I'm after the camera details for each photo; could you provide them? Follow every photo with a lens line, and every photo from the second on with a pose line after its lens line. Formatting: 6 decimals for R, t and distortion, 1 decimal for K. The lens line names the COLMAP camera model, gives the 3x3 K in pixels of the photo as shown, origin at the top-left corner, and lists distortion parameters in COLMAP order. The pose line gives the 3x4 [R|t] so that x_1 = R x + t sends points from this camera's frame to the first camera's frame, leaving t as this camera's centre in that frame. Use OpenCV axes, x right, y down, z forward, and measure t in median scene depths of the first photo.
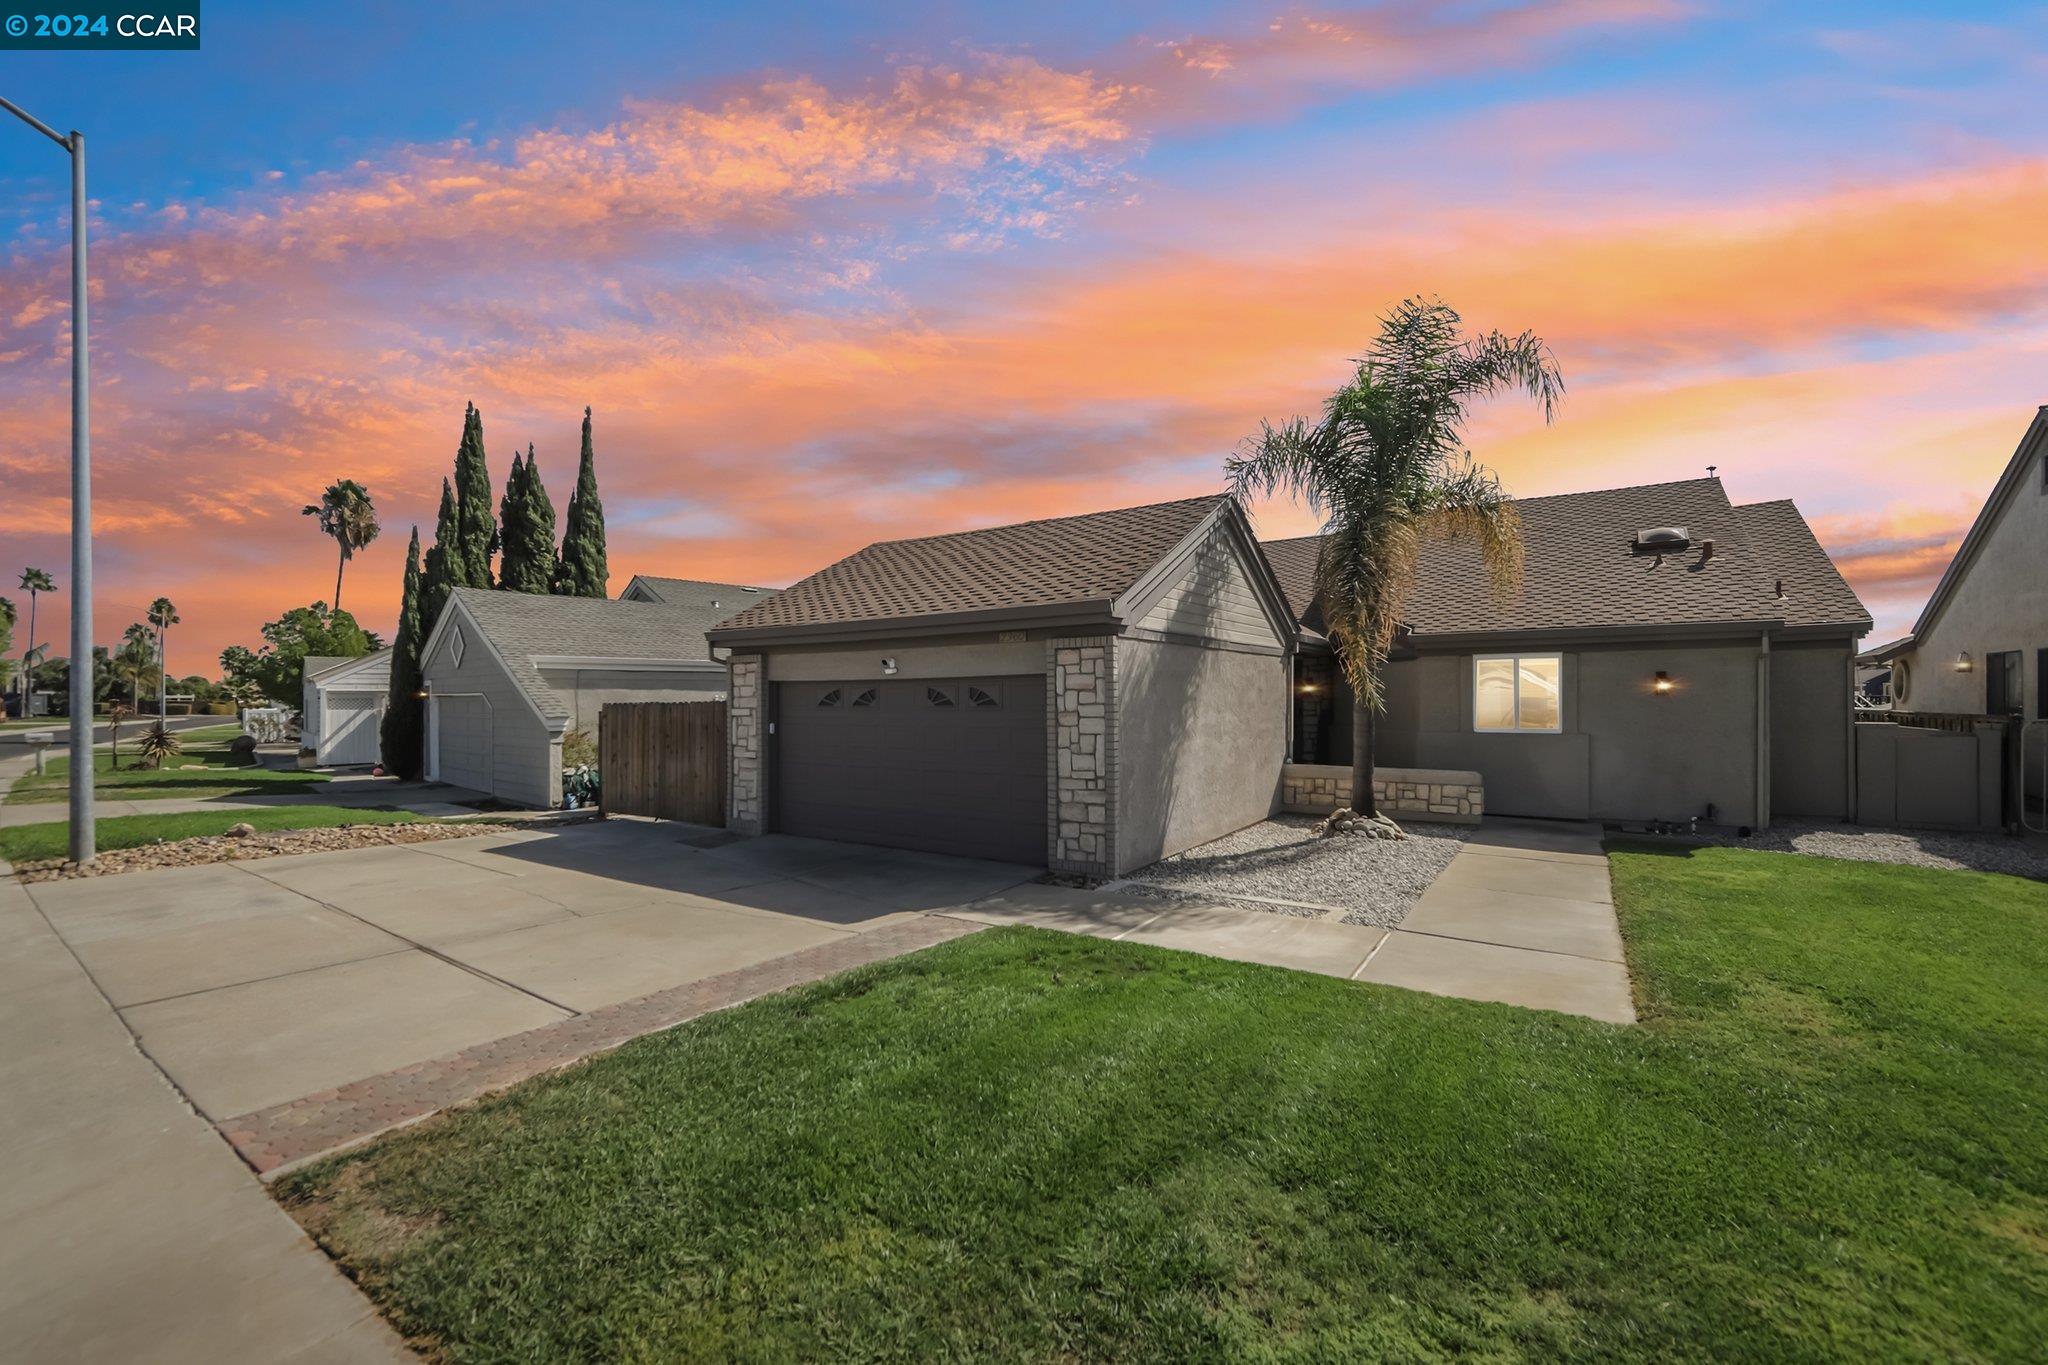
lens RADIAL K [[851.7, 0, 994.0], [0, 851.7, 718.7], [0, 0, 1]] dist [-0.005889, 0.000460]
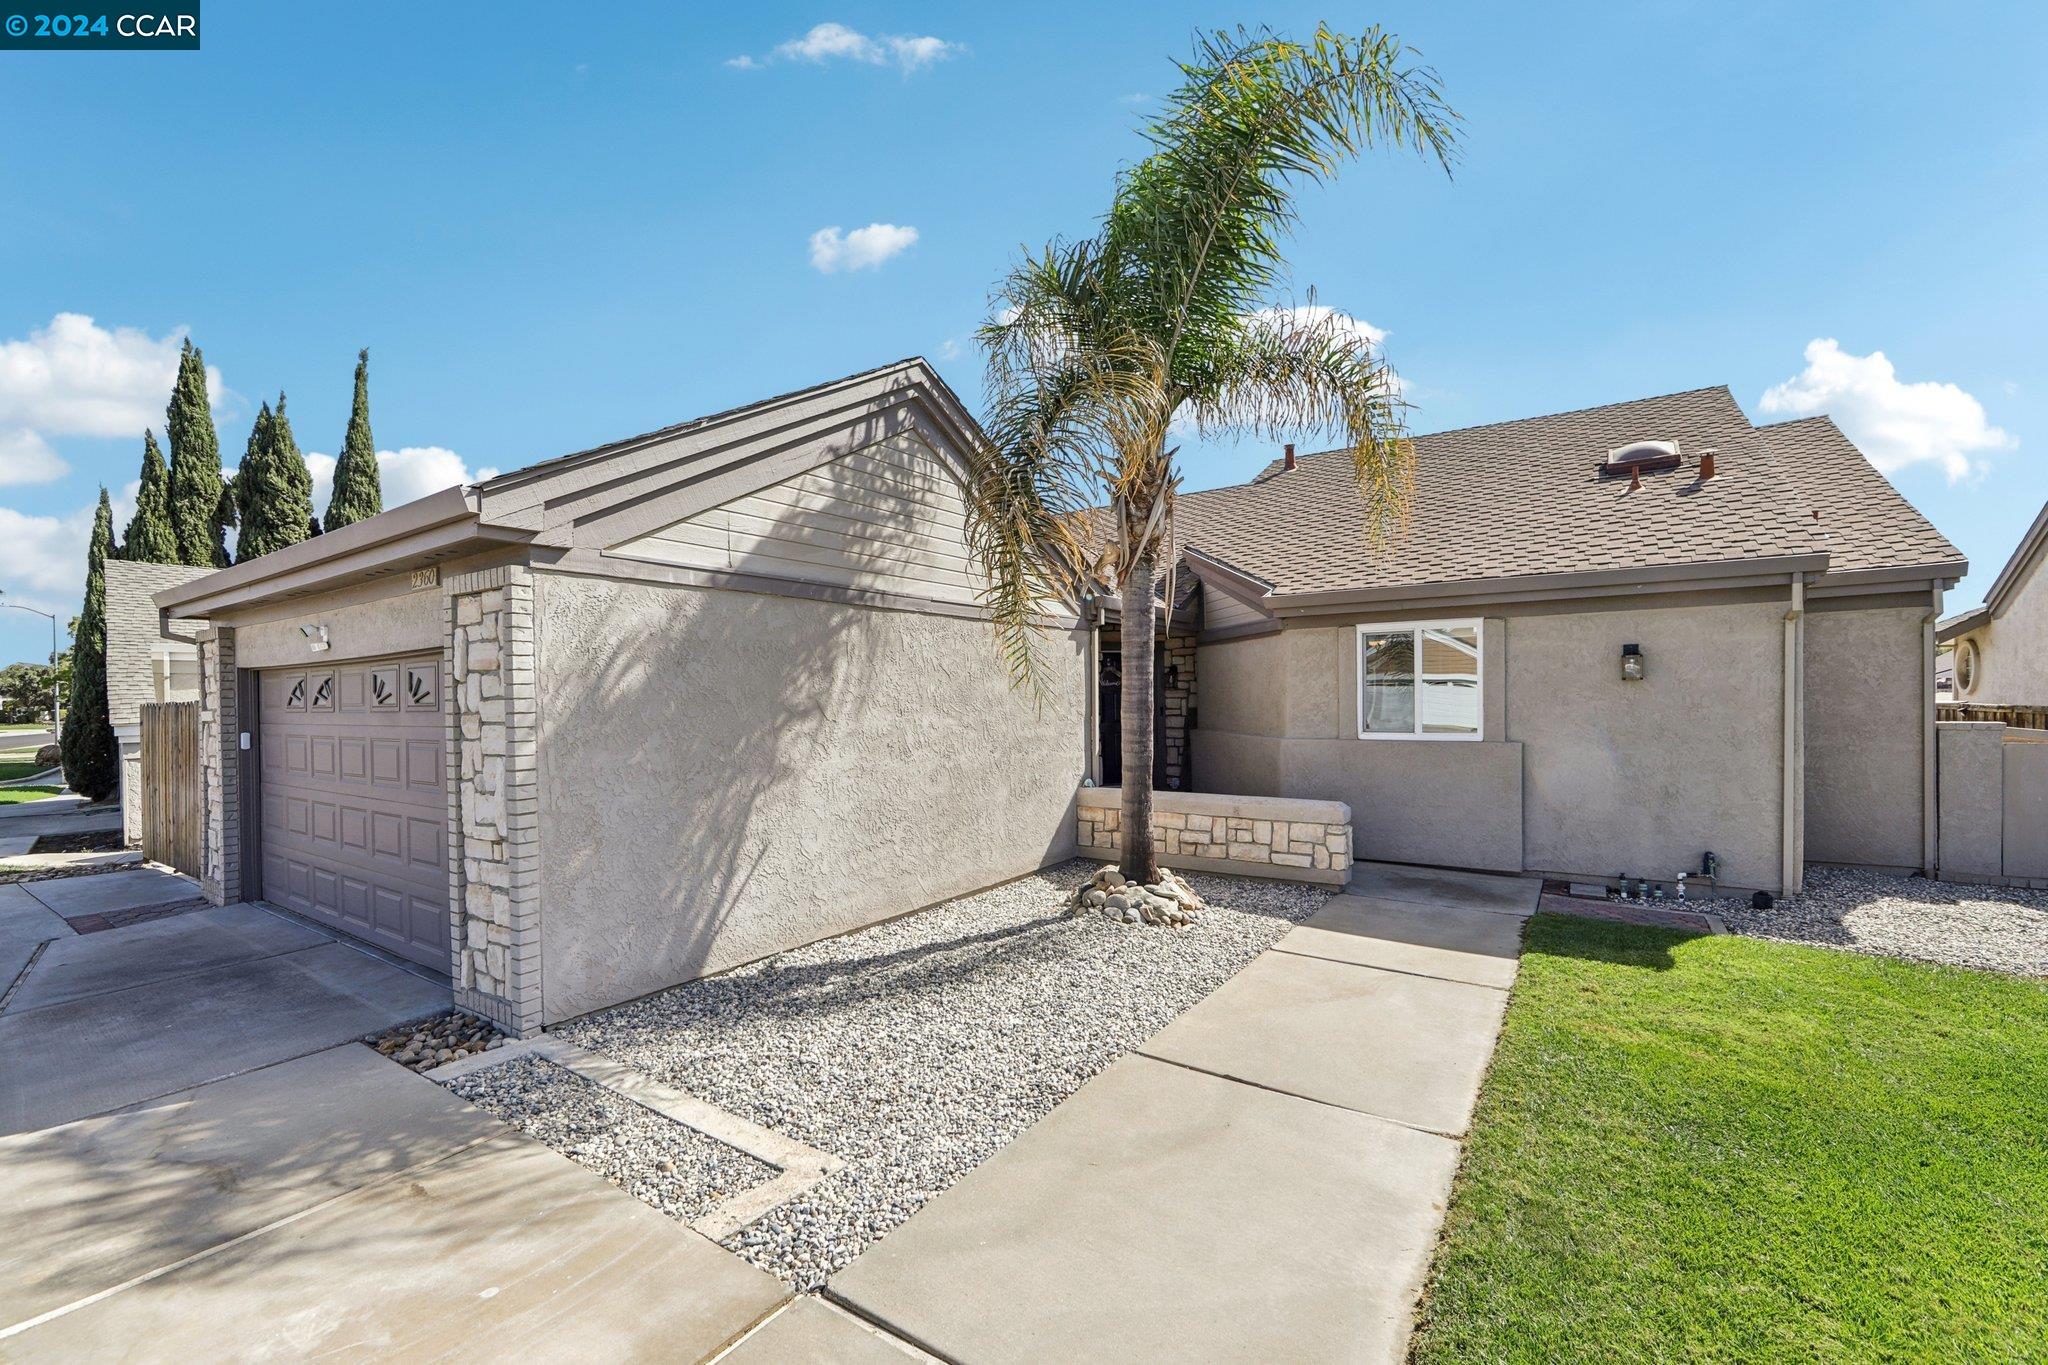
lens RADIAL K [[851.7, 0, 989.8], [0, 851.7, 726.5], [0, 0, 1]] dist [-0.005889, 0.000460]
pose [[0.999887, -0.005975, -0.013760, 0.320892], [0.006081, 0.999952, 0.007668, -0.001316], [0.013713, -0.007751, 0.999876, 0.364044]]
